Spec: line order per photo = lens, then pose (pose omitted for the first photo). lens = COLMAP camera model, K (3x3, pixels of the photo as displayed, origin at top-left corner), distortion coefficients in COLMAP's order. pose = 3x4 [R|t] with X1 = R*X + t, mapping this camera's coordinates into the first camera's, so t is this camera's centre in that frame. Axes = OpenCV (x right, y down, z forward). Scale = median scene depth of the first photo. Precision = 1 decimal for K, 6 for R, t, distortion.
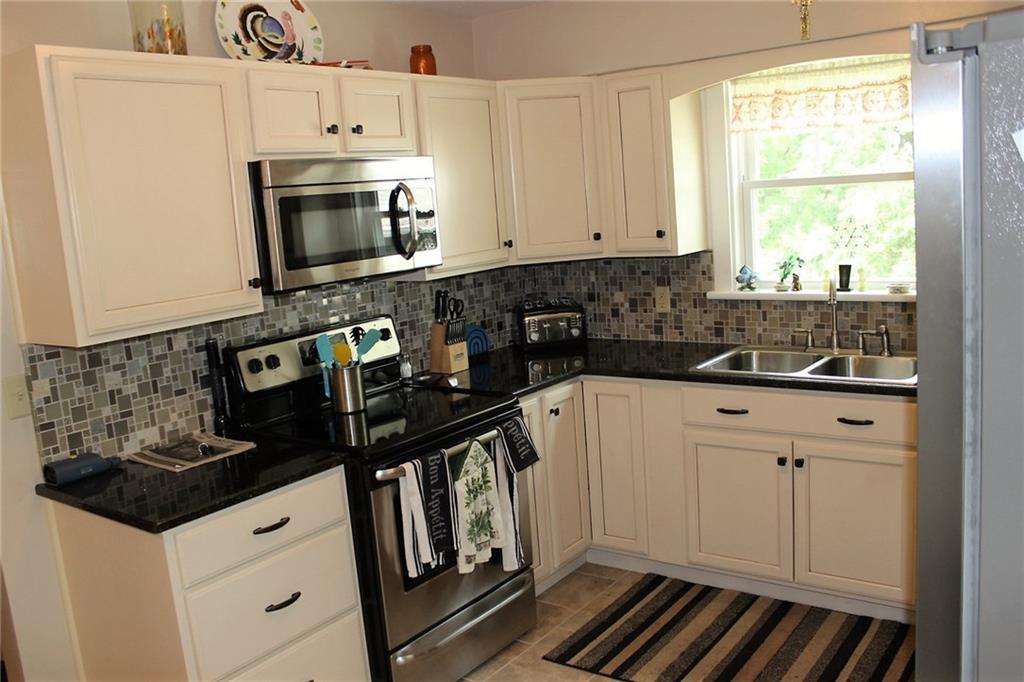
lens RADIAL K [[858.1, 0, 522.9], [0, 858.1, 341.6], [0, 0, 1]] dist [-0.158442, 0.176440]
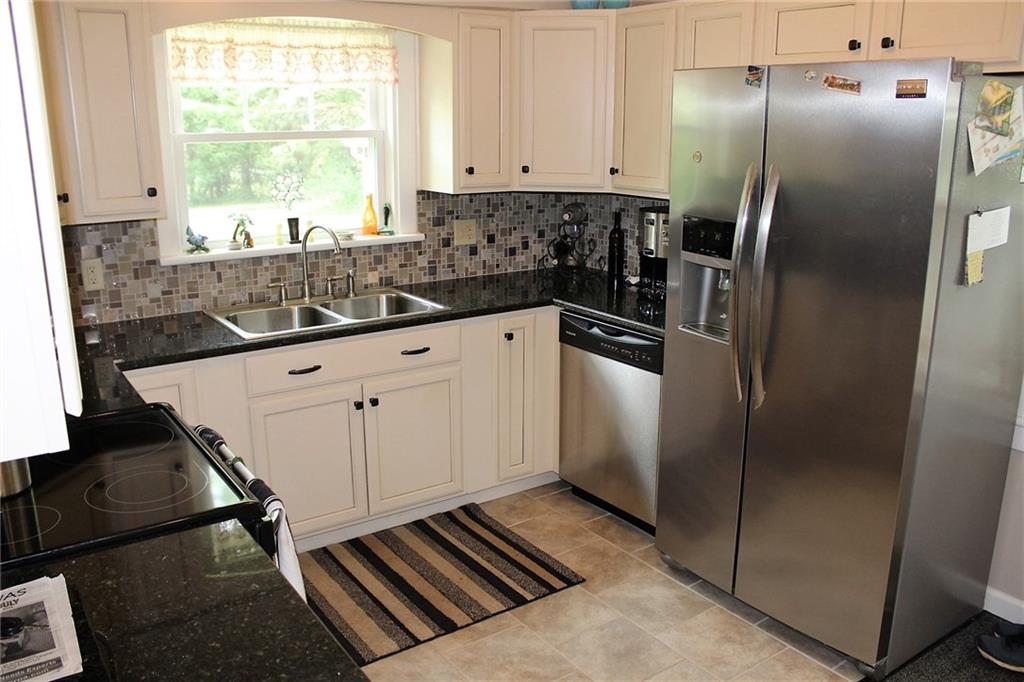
lens RADIAL K [[858.1, 0, 522.9], [0, 858.1, 341.6], [0, 0, 1]] dist [-0.158442, 0.176440]
pose [[0.358173, -0.161222, 0.919630, -0.501902], [0.141734, 0.982952, 0.117121, -0.023264], [-0.922835, 0.088393, 0.374917, 0.359105]]
